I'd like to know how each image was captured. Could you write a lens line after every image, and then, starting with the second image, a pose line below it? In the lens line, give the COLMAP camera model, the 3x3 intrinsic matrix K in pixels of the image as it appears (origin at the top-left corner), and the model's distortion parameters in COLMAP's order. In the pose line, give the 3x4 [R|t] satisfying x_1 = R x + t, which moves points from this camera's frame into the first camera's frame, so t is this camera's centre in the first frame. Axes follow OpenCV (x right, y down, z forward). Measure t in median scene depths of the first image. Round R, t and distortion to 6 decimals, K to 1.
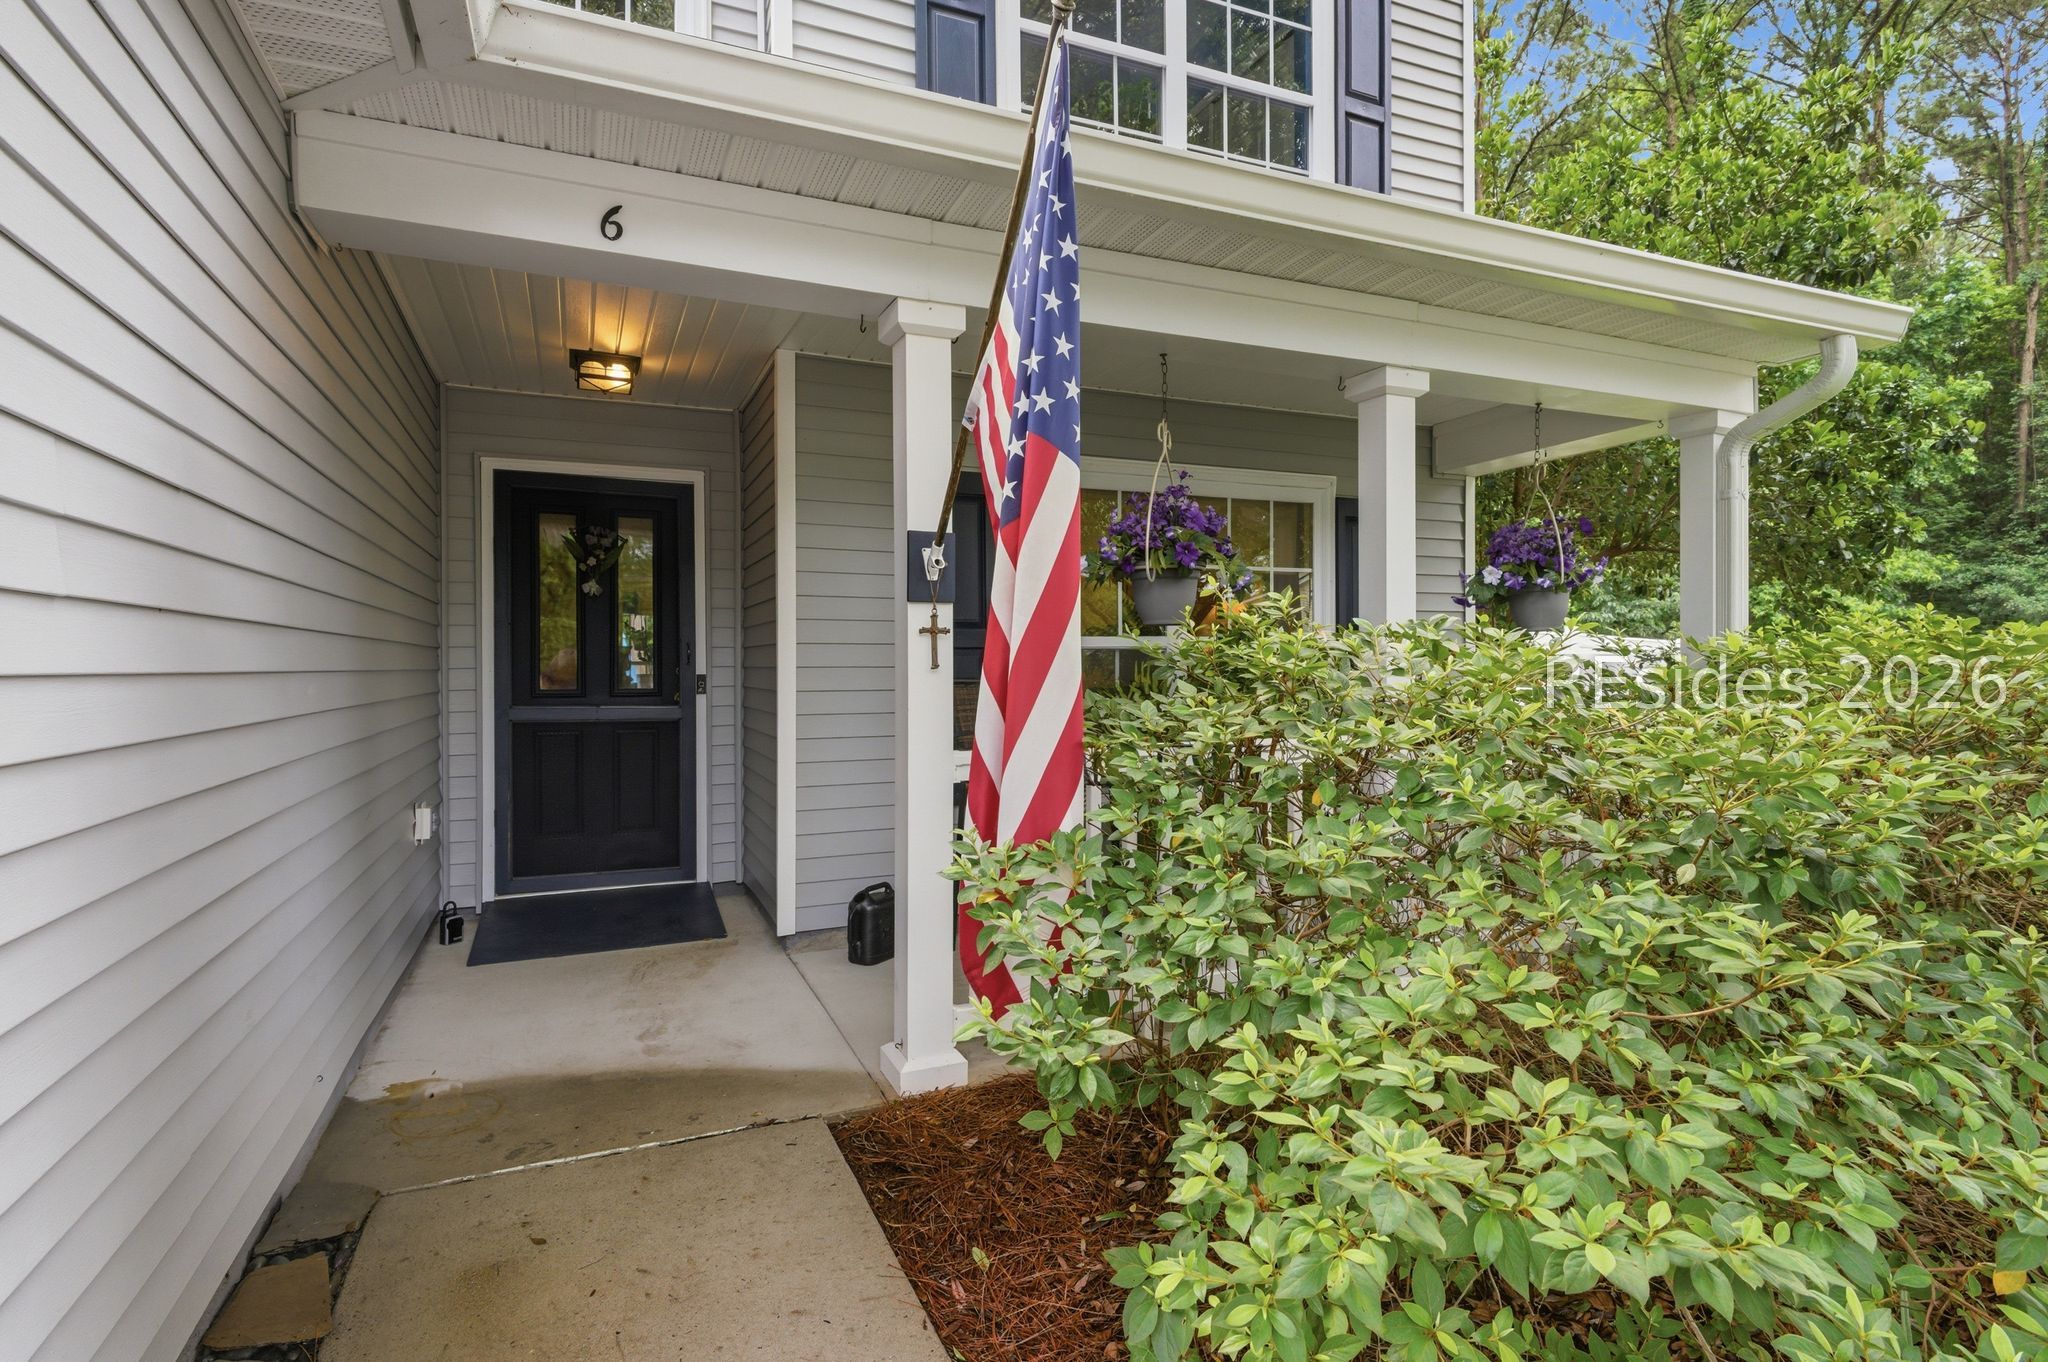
lens RADIAL K [[1010.5, 0, 1028.2], [0, 1010.5, 681.4], [0, 0, 1]] dist [0.013254, -0.009027]
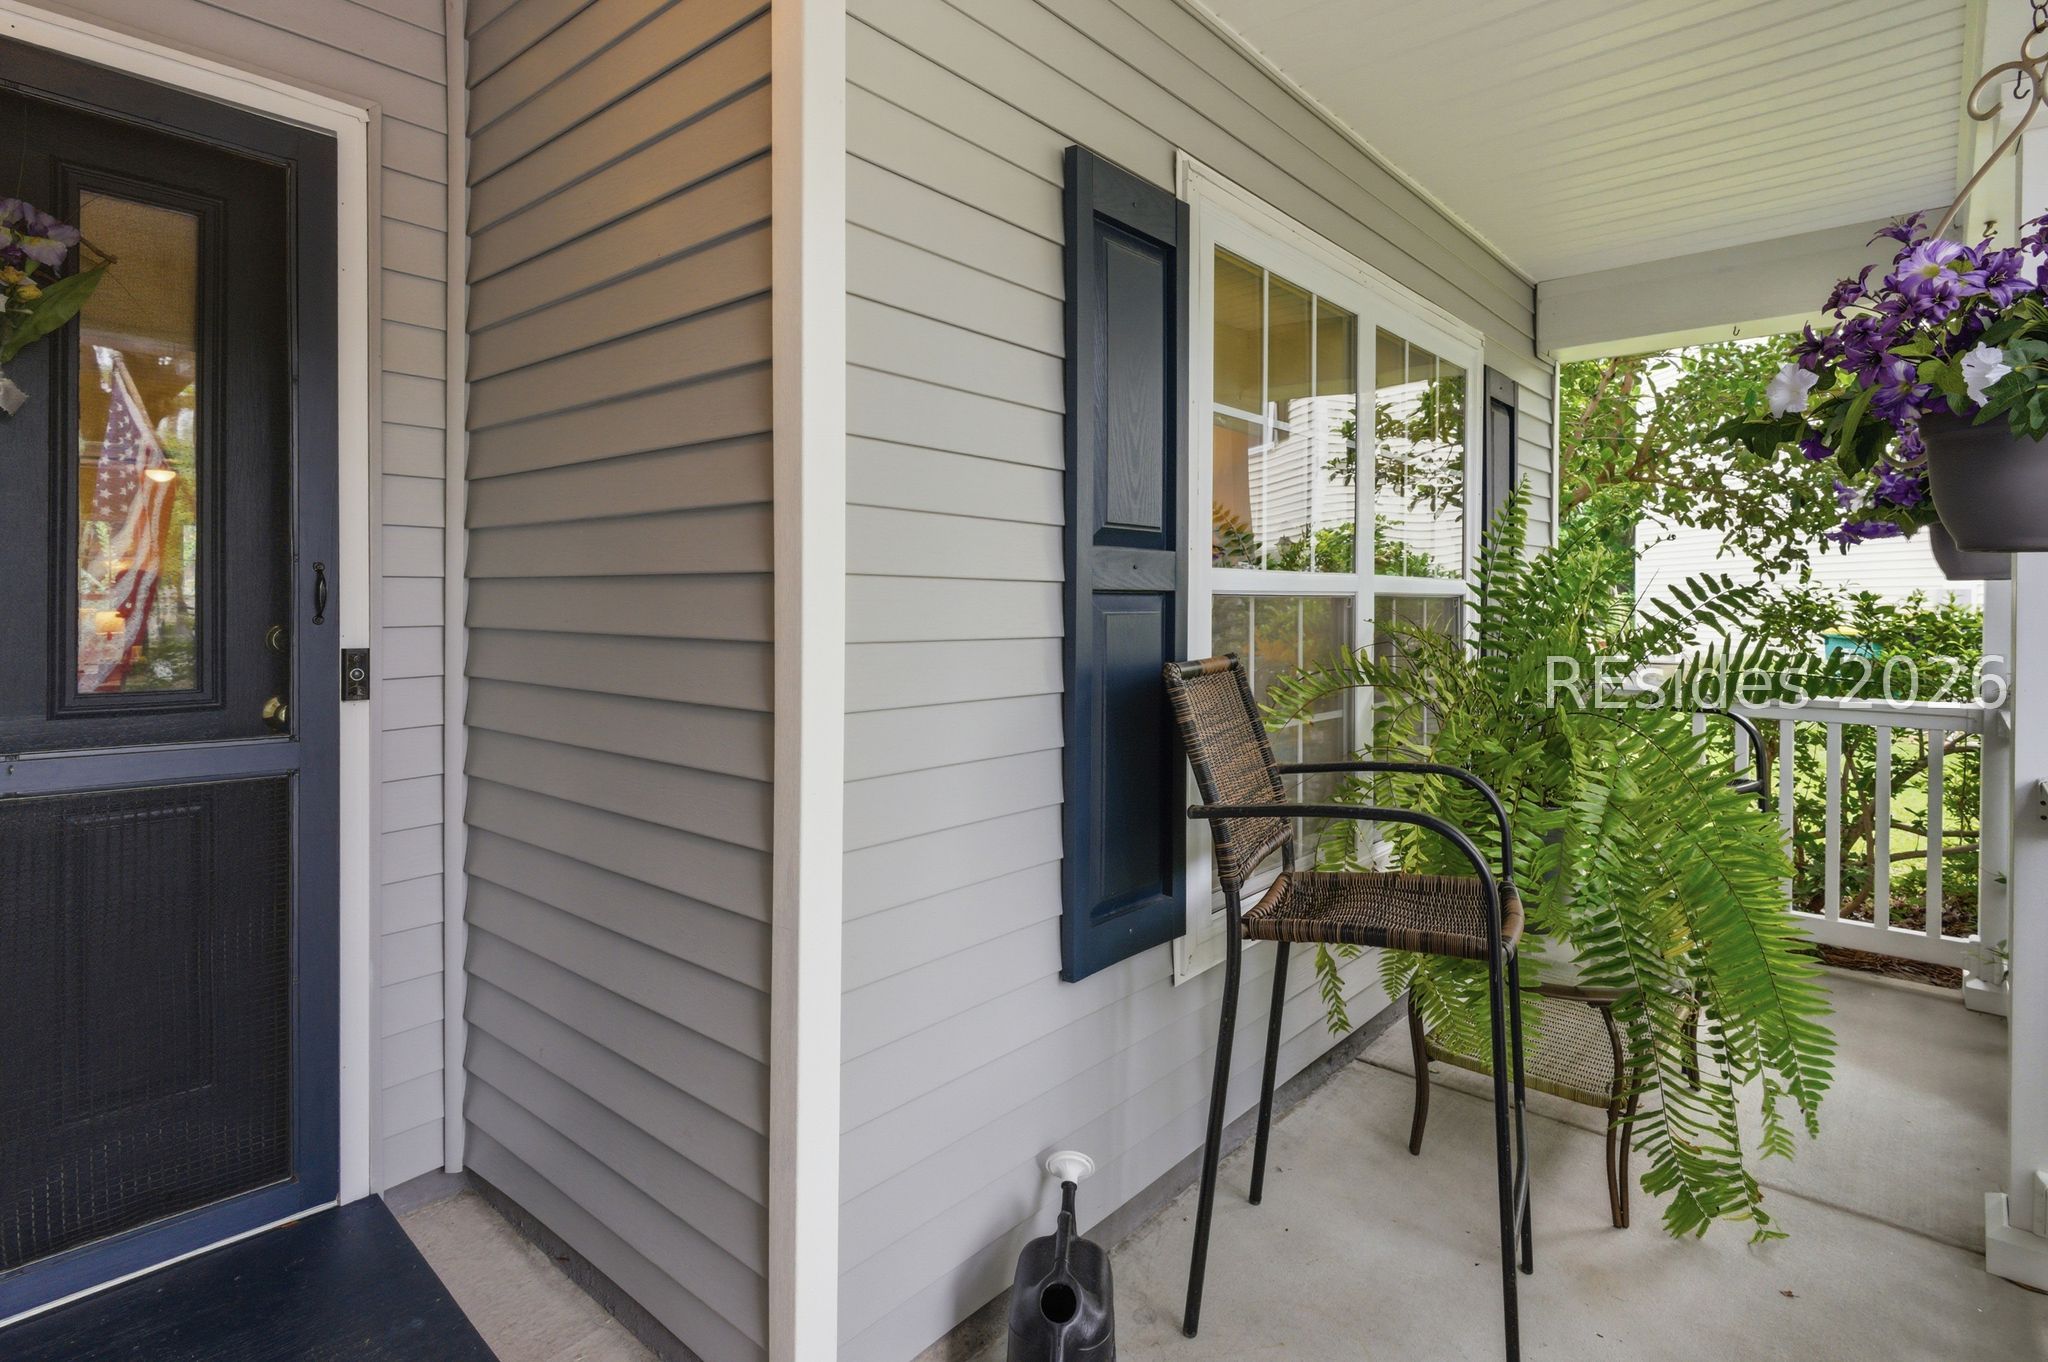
lens RADIAL K [[1055.1, 0, 1013.0], [0, 1055.1, 608.9], [0, 0, 1]] dist [0.004867, -0.001563]
pose [[0.904572, 0.001068, 0.426320, -0.276639], [0.000662, 0.999992, -0.003908, -0.020494], [-0.426320, 0.003817, 0.904564, 0.553394]]
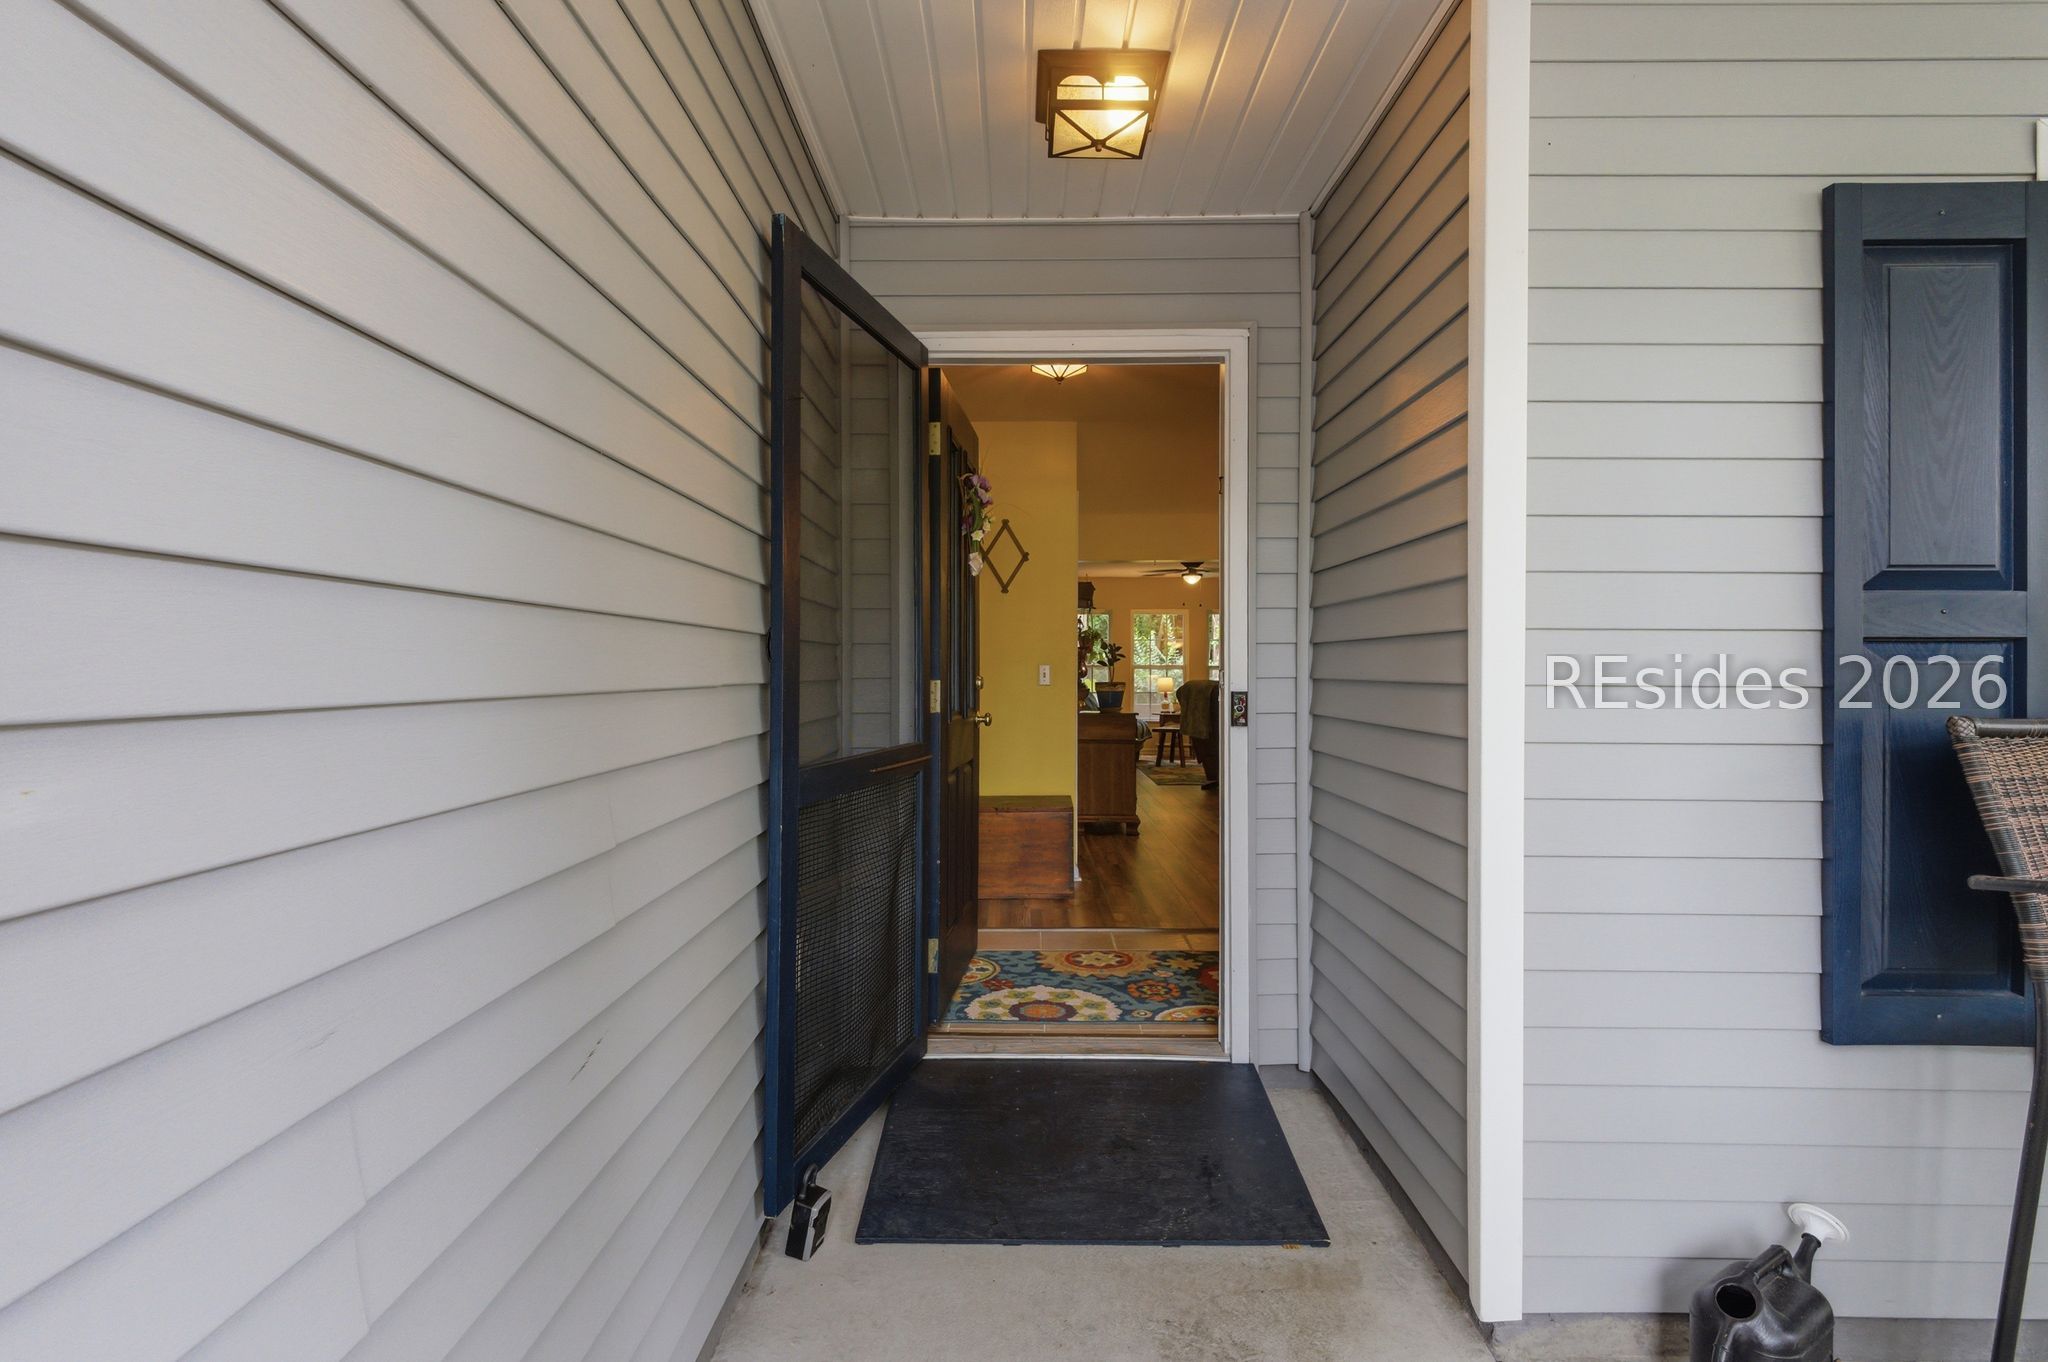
lens RADIAL K [[1010.5, 0, 1021.8], [0, 1010.5, 674.8], [0, 0, 1]] dist [0.013254, -0.009027]
pose [[0.913100, 0.003197, -0.407724, -0.210374], [-0.006109, 0.999964, -0.005838, -0.012445], [0.407691, 0.007822, 0.913087, 0.448573]]
